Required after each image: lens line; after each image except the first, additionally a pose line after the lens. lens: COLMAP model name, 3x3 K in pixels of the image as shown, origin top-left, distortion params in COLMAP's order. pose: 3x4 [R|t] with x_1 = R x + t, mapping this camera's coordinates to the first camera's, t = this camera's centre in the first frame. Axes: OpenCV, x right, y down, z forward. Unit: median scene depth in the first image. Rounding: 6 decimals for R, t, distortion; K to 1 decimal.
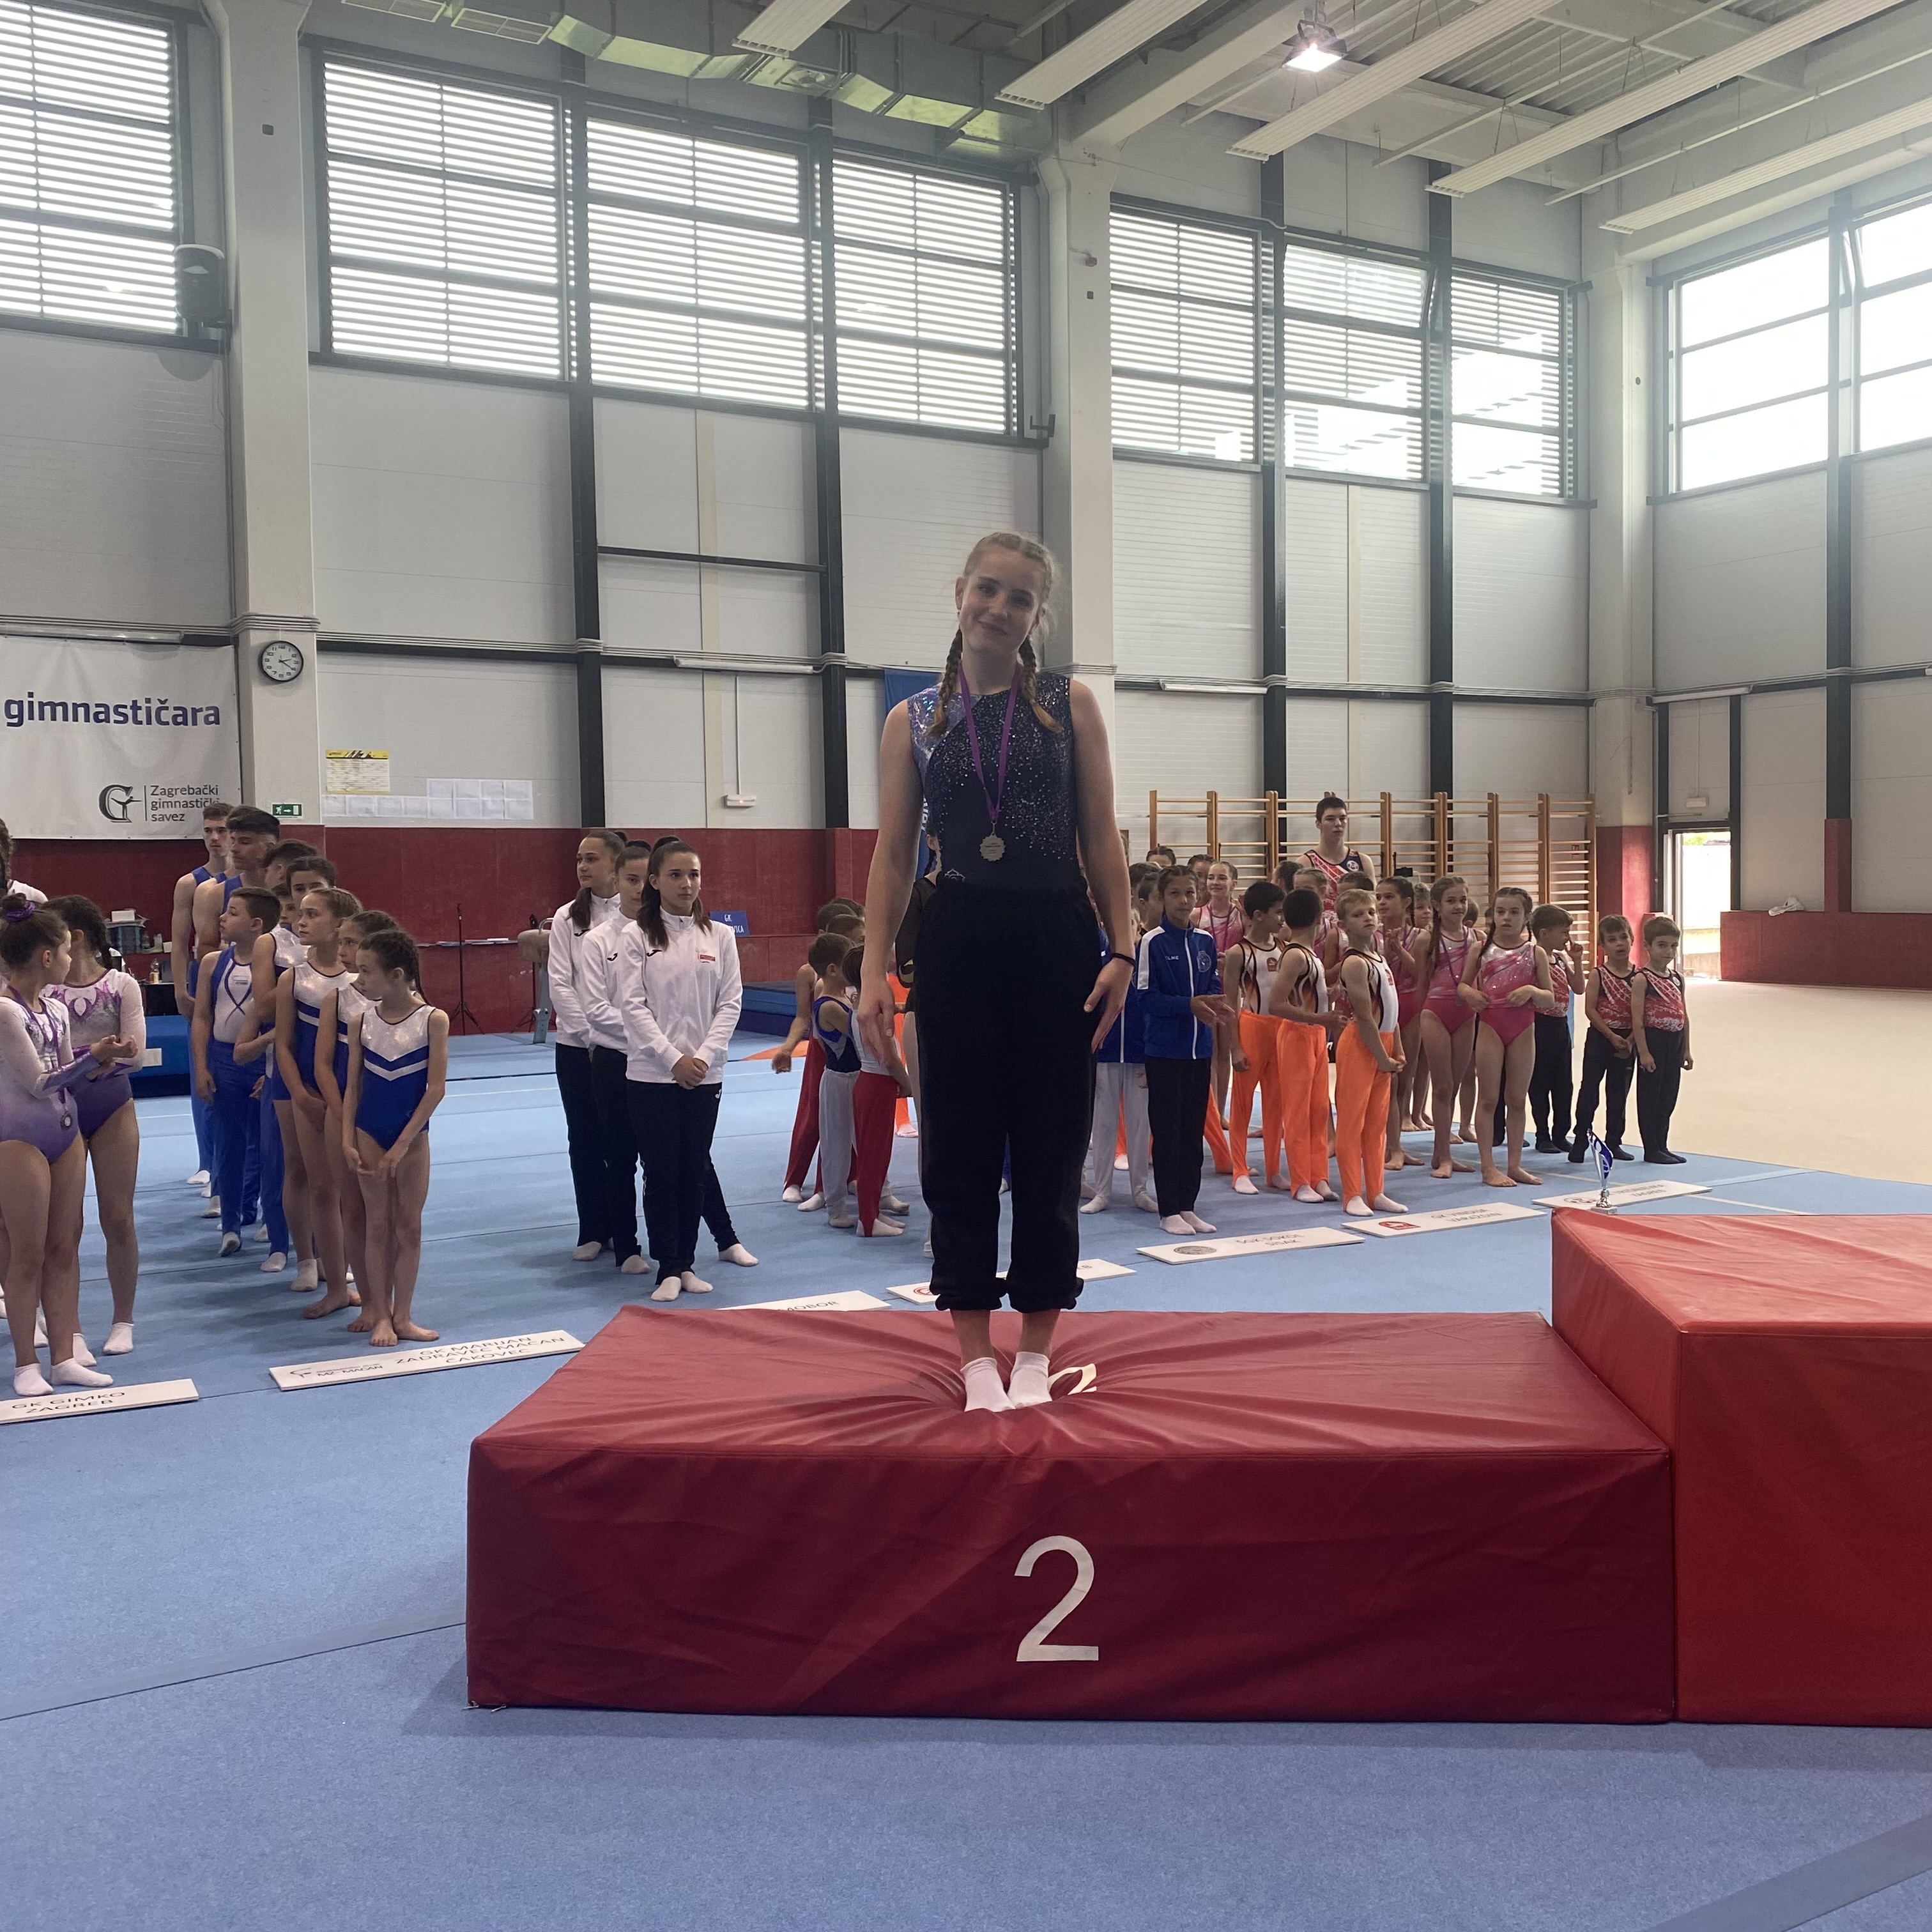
lens RADIAL K [[1983.4, 0, 979.8], [0, 1983.4, 965.5], [0, 0, 1]] dist [0.002260, 0.000000]
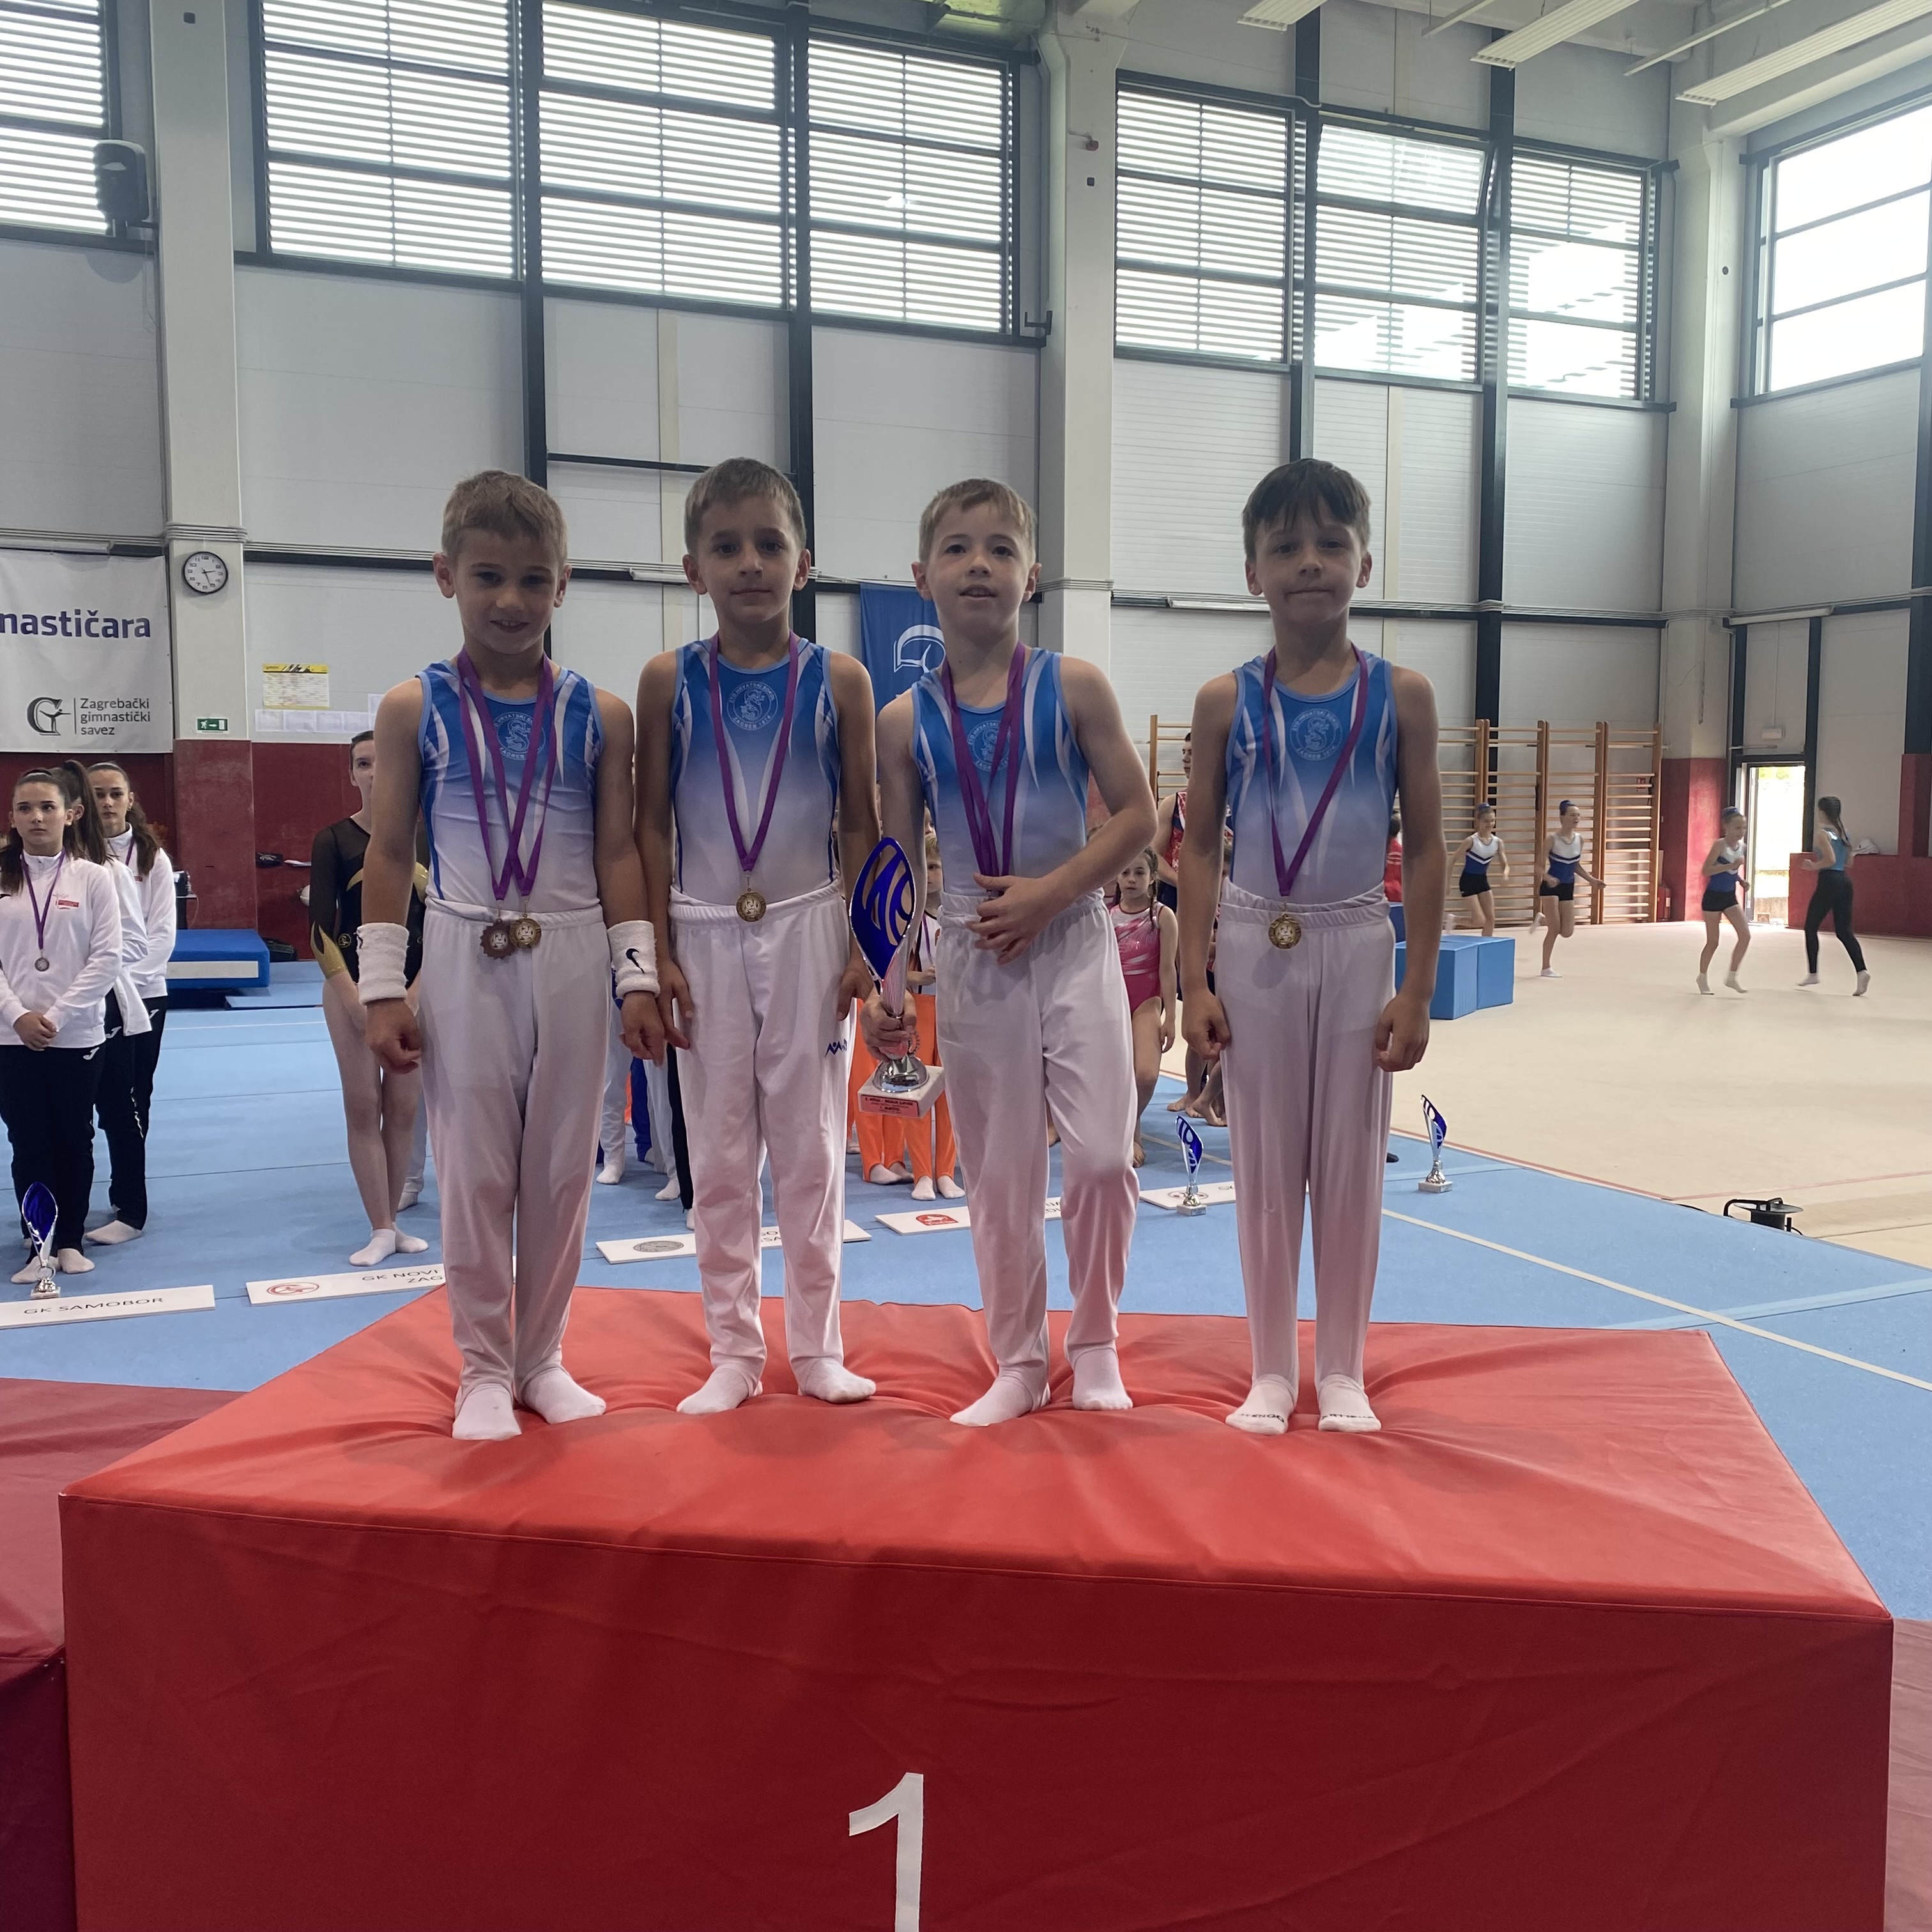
lens RADIAL K [[1983.4, 0, 965.1], [0, 1983.4, 979.9], [0, 0, 1]] dist [0.002260, 0.000000]
pose [[0.994078, 0.025689, -0.105585, 0.104574], [-0.020631, 0.998599, 0.048724, -0.006191], [0.106688, -0.046258, 0.993216, 0.045749]]
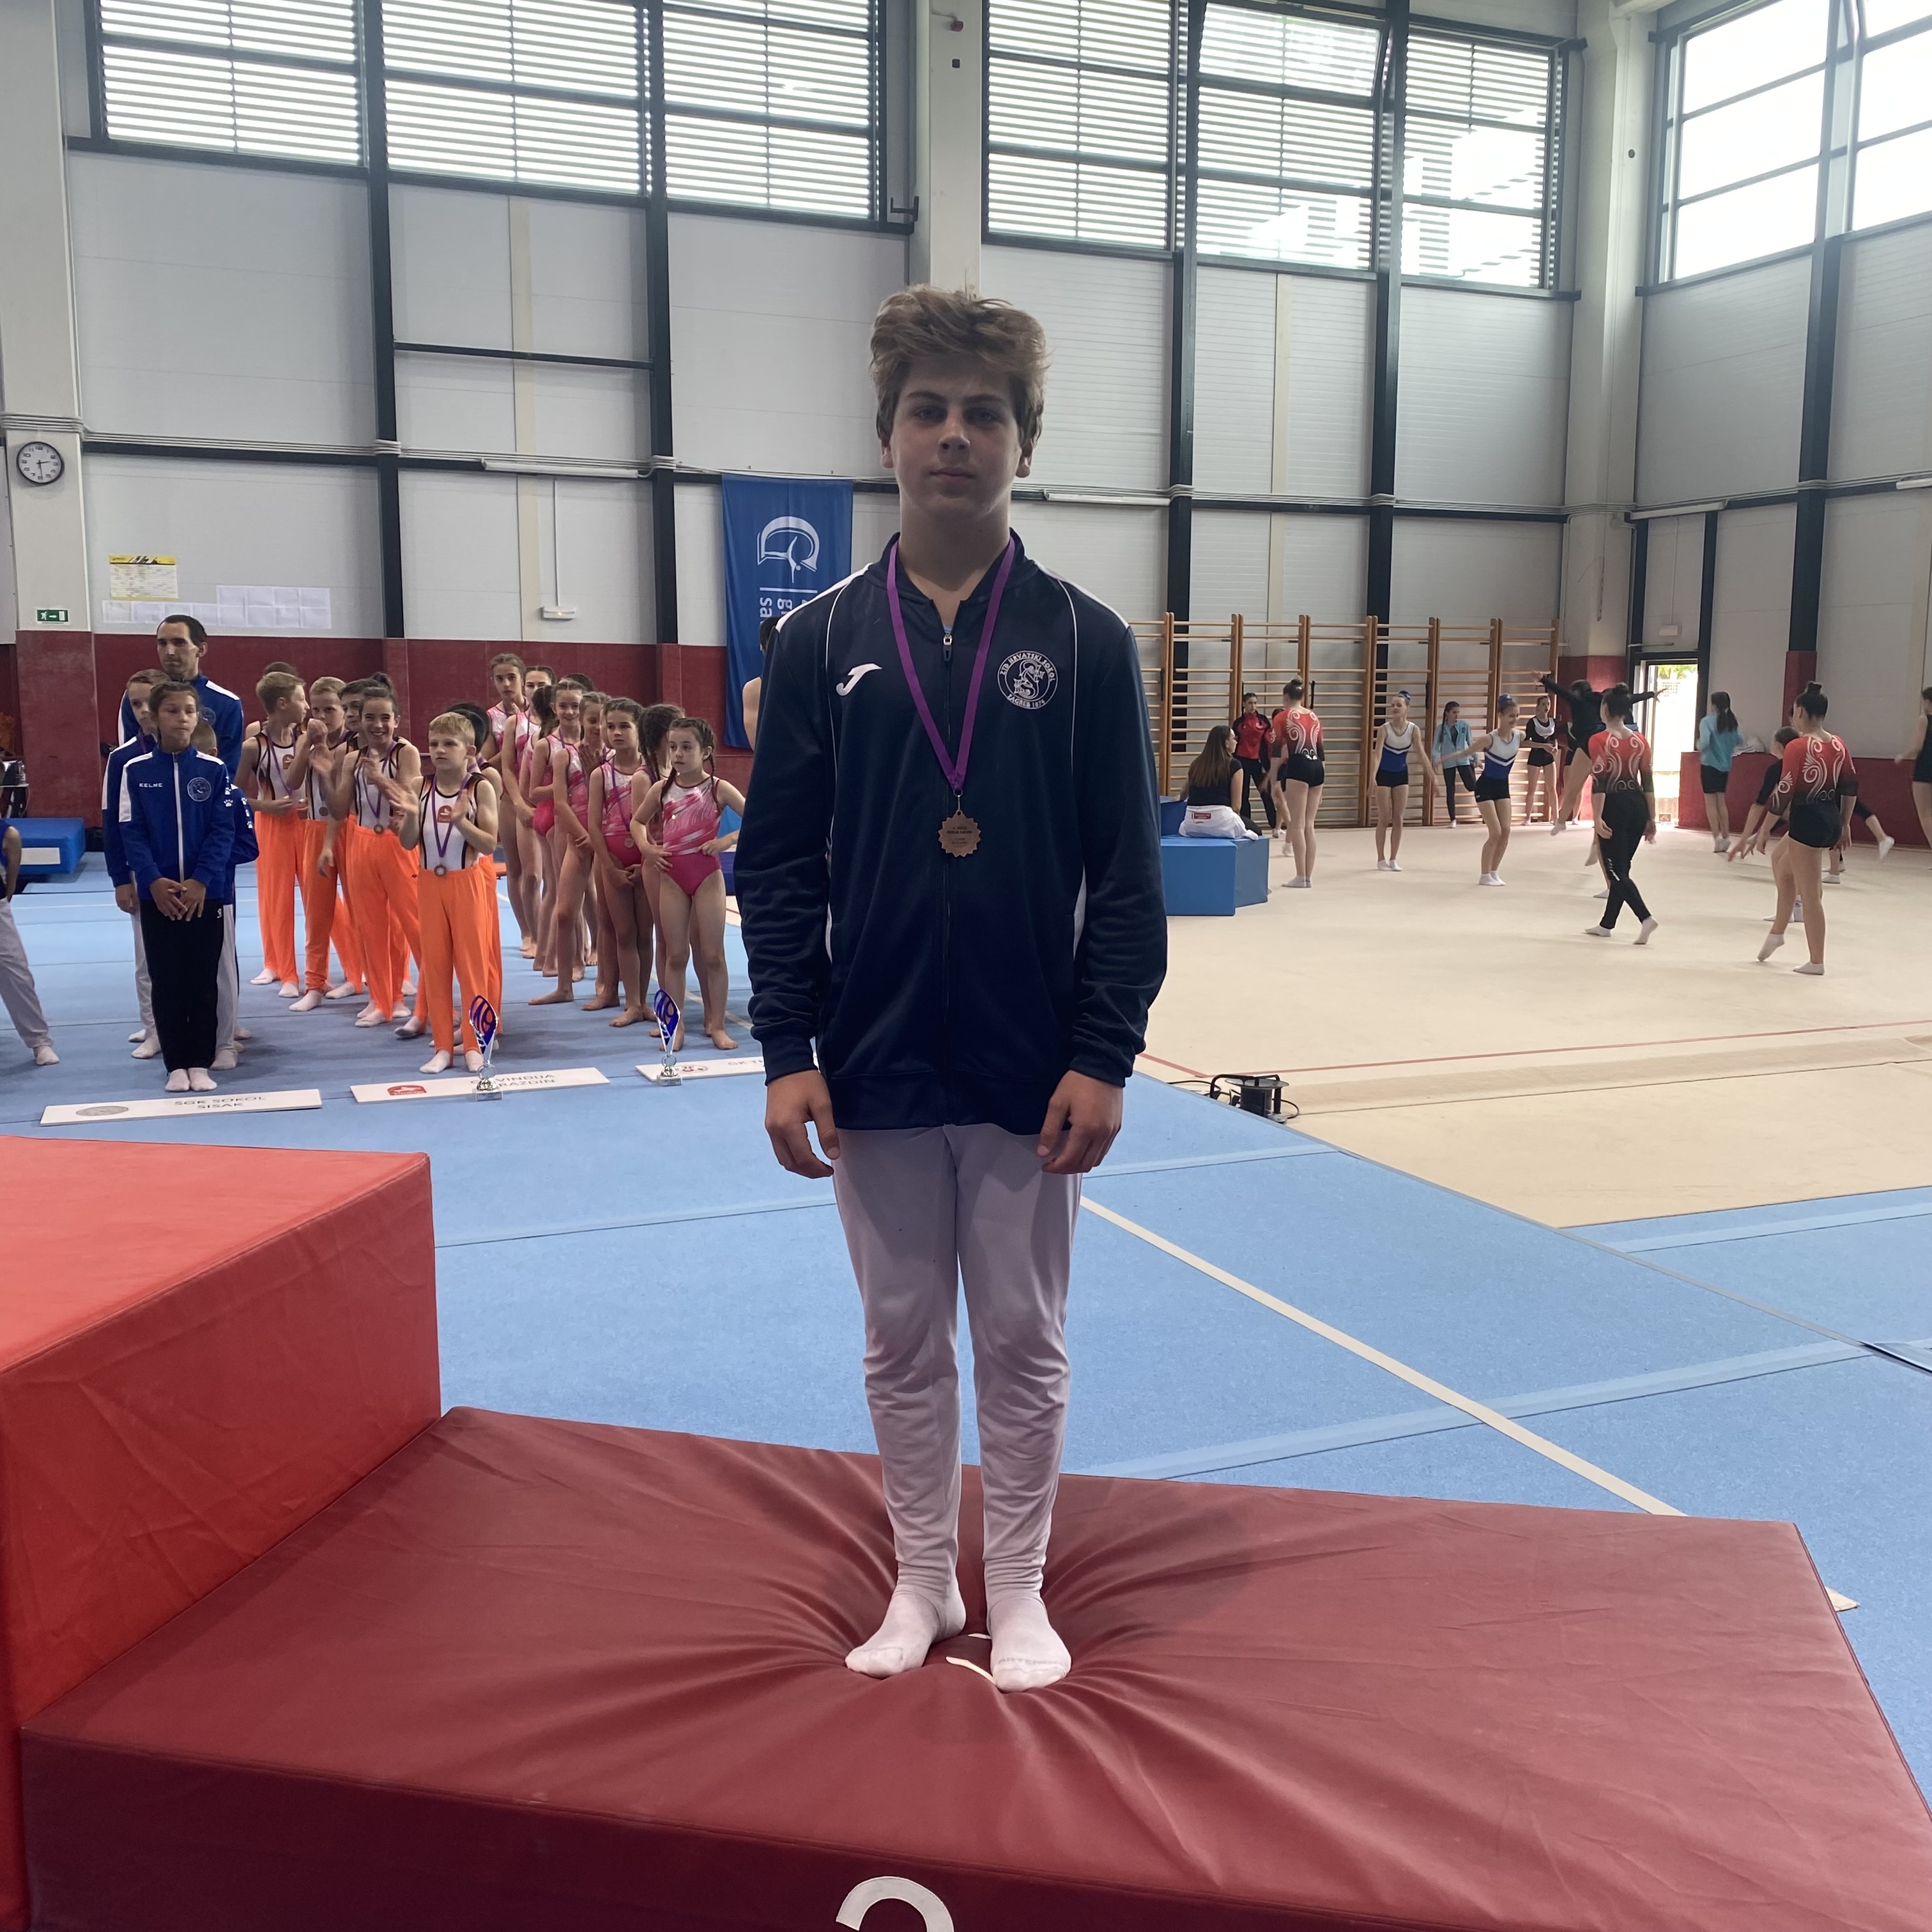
lens RADIAL K [[1983.4, 0, 968.9], [0, 1983.4, 981.4], [0, 0, 1]] dist [0.002260, 0.000000]
pose [[0.991109, 0.037745, -0.127588, 0.194109], [-0.025215, 0.994824, 0.098433, -0.004379], [0.130643, -0.094341, 0.986931, 0.049894]]
